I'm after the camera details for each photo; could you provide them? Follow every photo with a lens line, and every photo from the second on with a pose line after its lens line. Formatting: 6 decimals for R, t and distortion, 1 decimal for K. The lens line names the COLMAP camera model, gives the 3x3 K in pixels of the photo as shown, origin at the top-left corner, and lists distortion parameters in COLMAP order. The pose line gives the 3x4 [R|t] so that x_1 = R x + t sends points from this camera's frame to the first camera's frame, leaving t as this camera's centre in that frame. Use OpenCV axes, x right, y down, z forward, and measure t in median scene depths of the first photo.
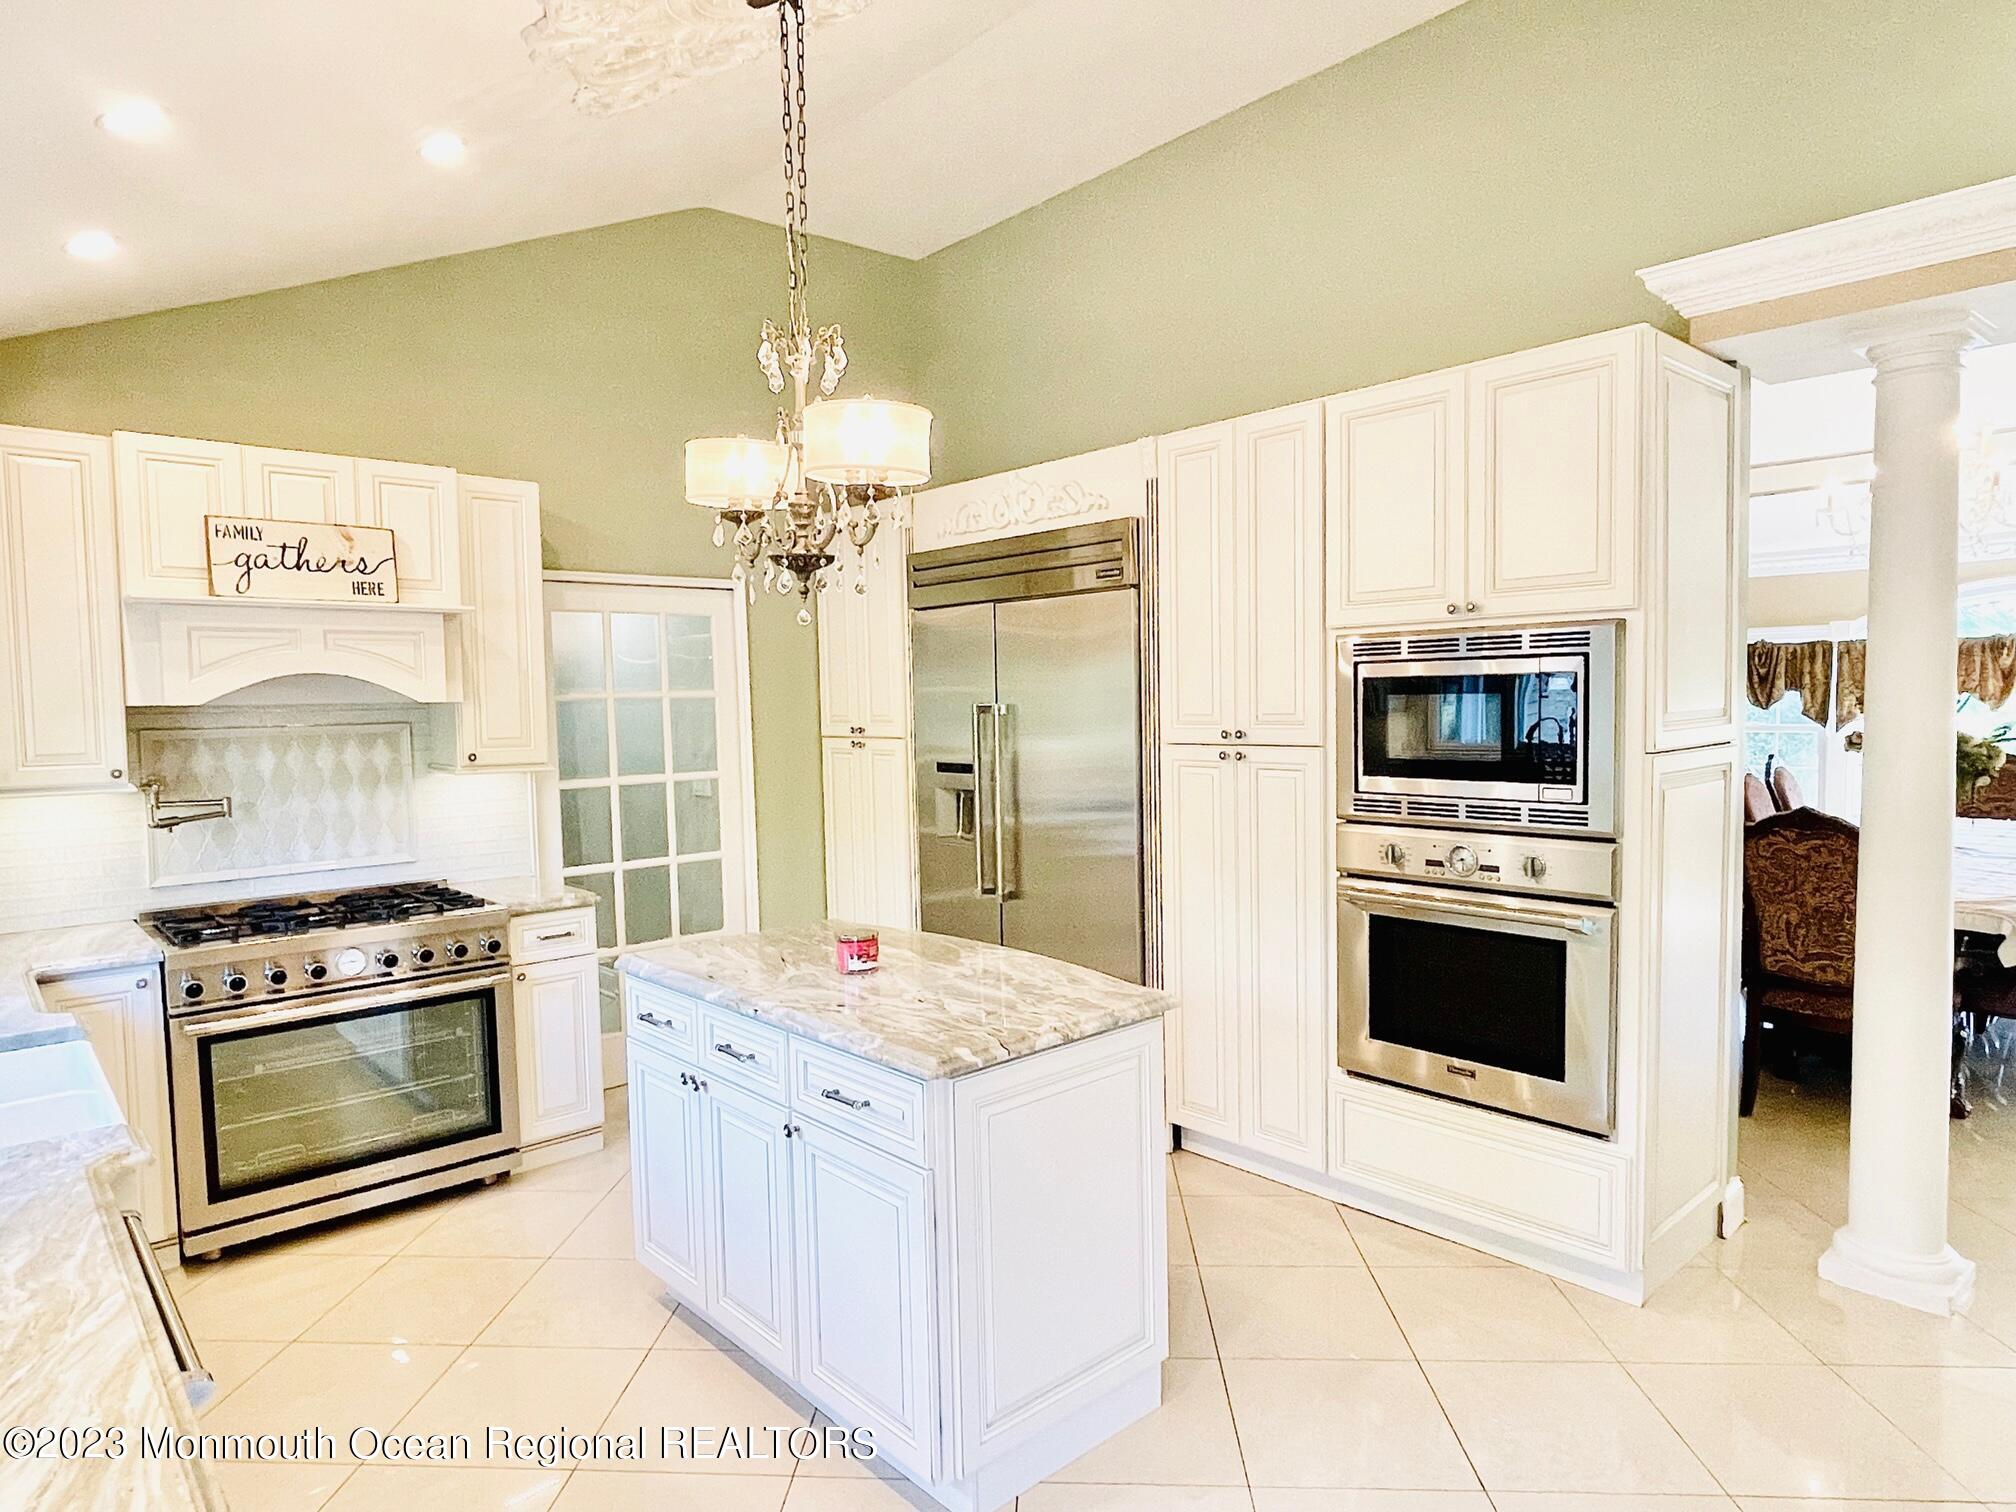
lens RADIAL K [[1187.4, 0, 993.5], [0, 1187.4, 768.1], [0, 0, 1]] dist [0.002716, -0.000068]
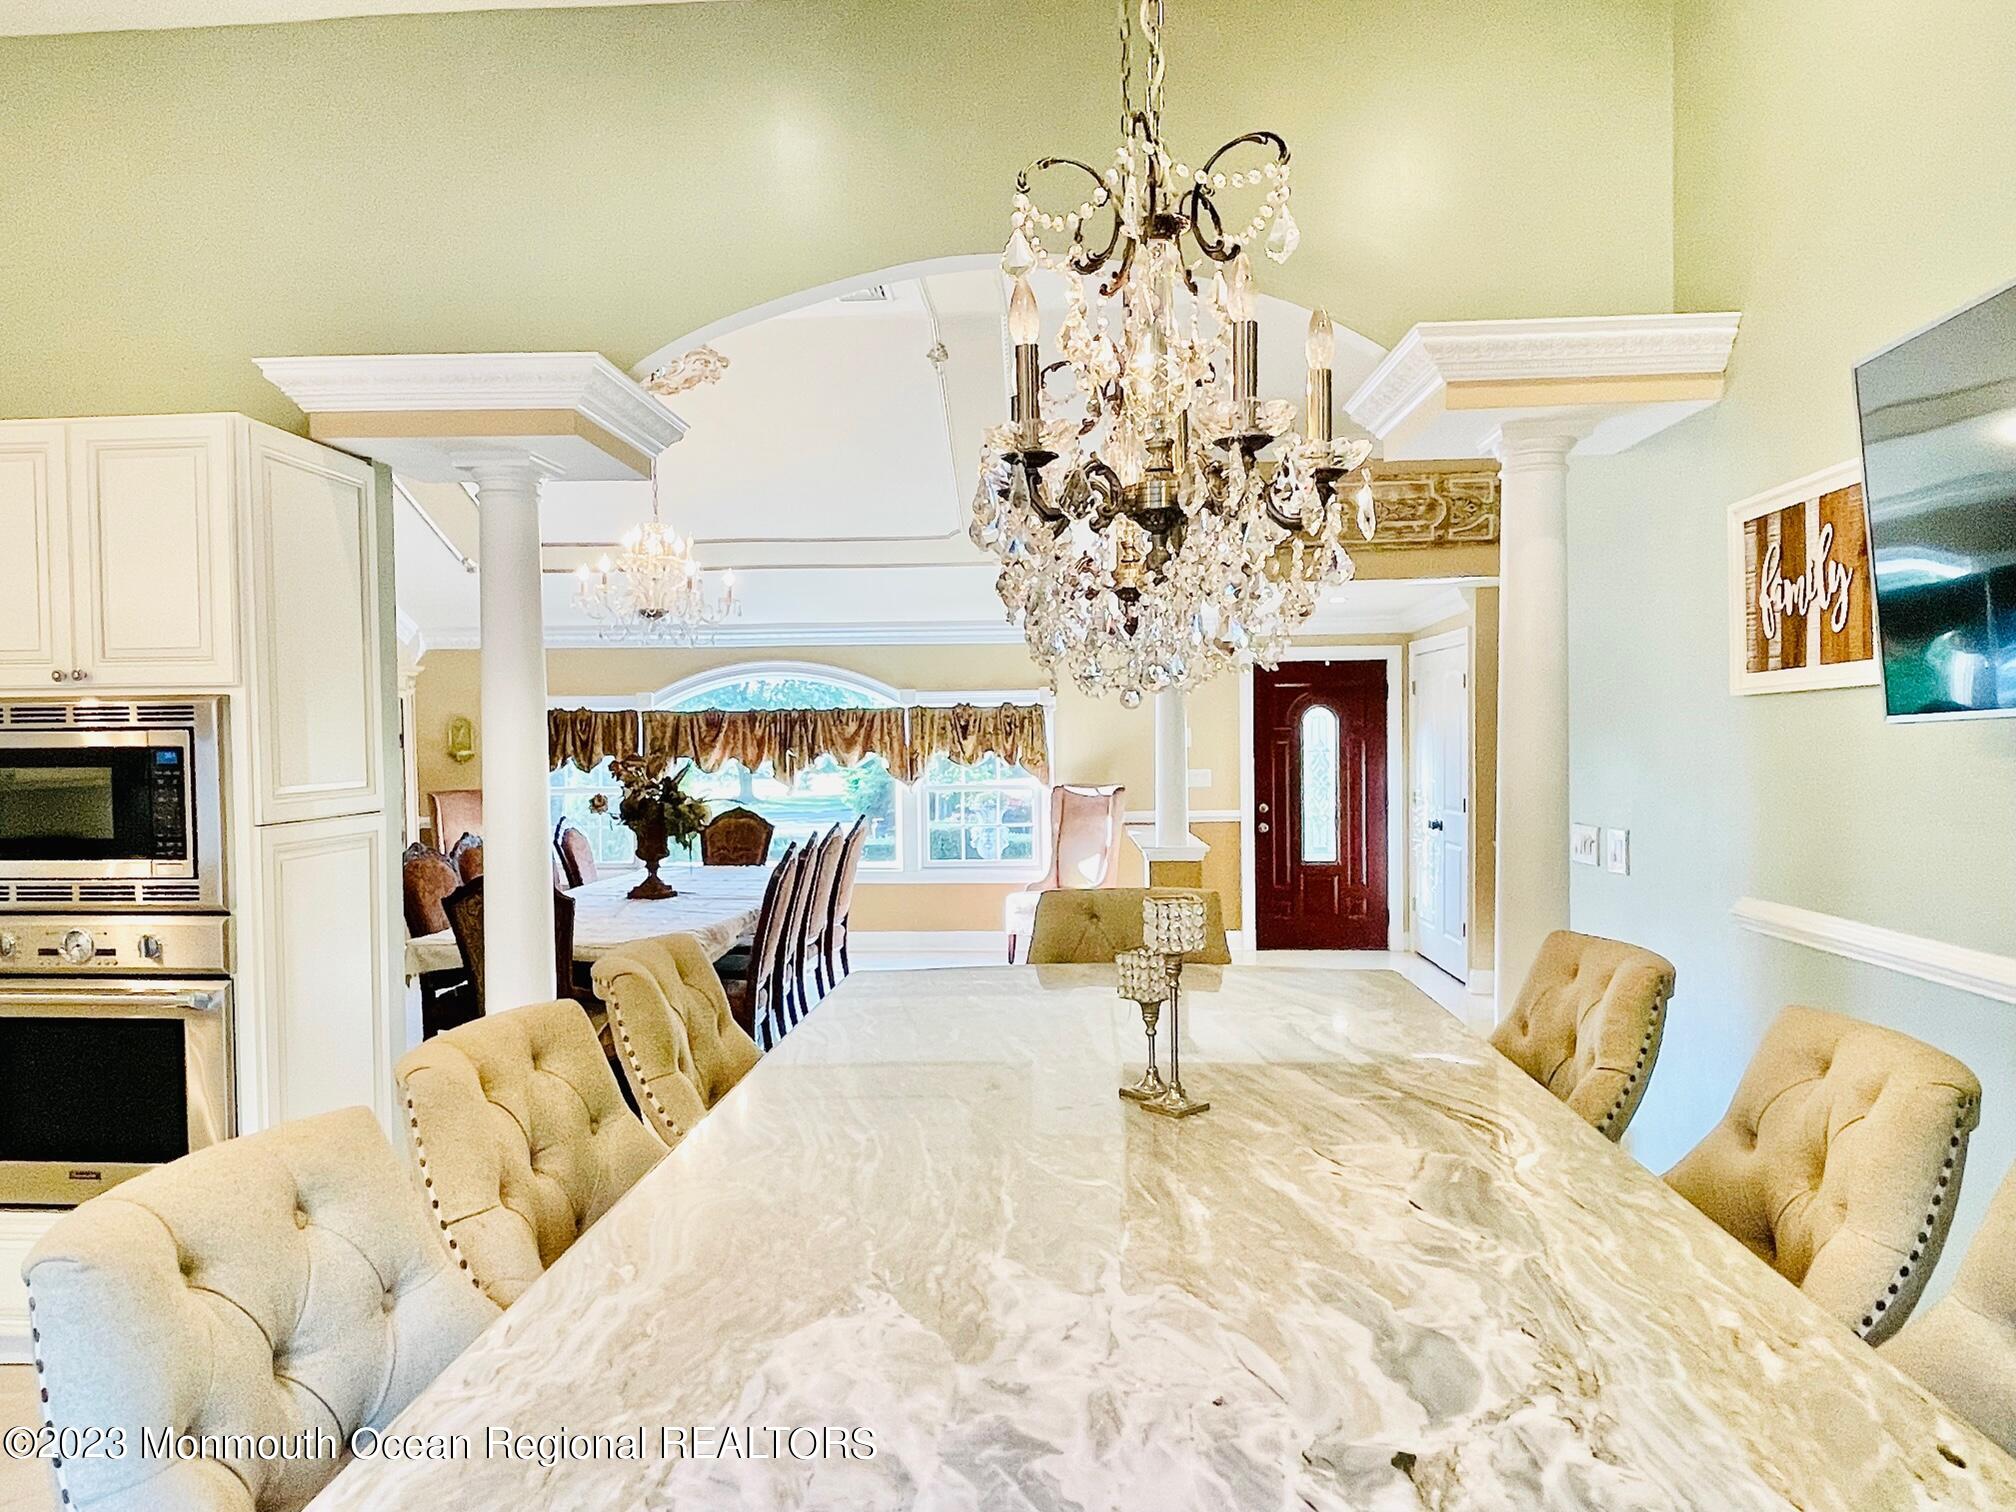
lens RADIAL K [[1334.5, 0, 984.0], [0, 1334.5, 778.3], [0, 0, 1]] dist [-0.003765, -0.007116]
pose [[0.710376, -0.007913, 0.703778, 0.144915], [0.037455, 0.998945, -0.026575, 0.000636], [-0.702825, 0.045238, 0.709923, -0.208197]]
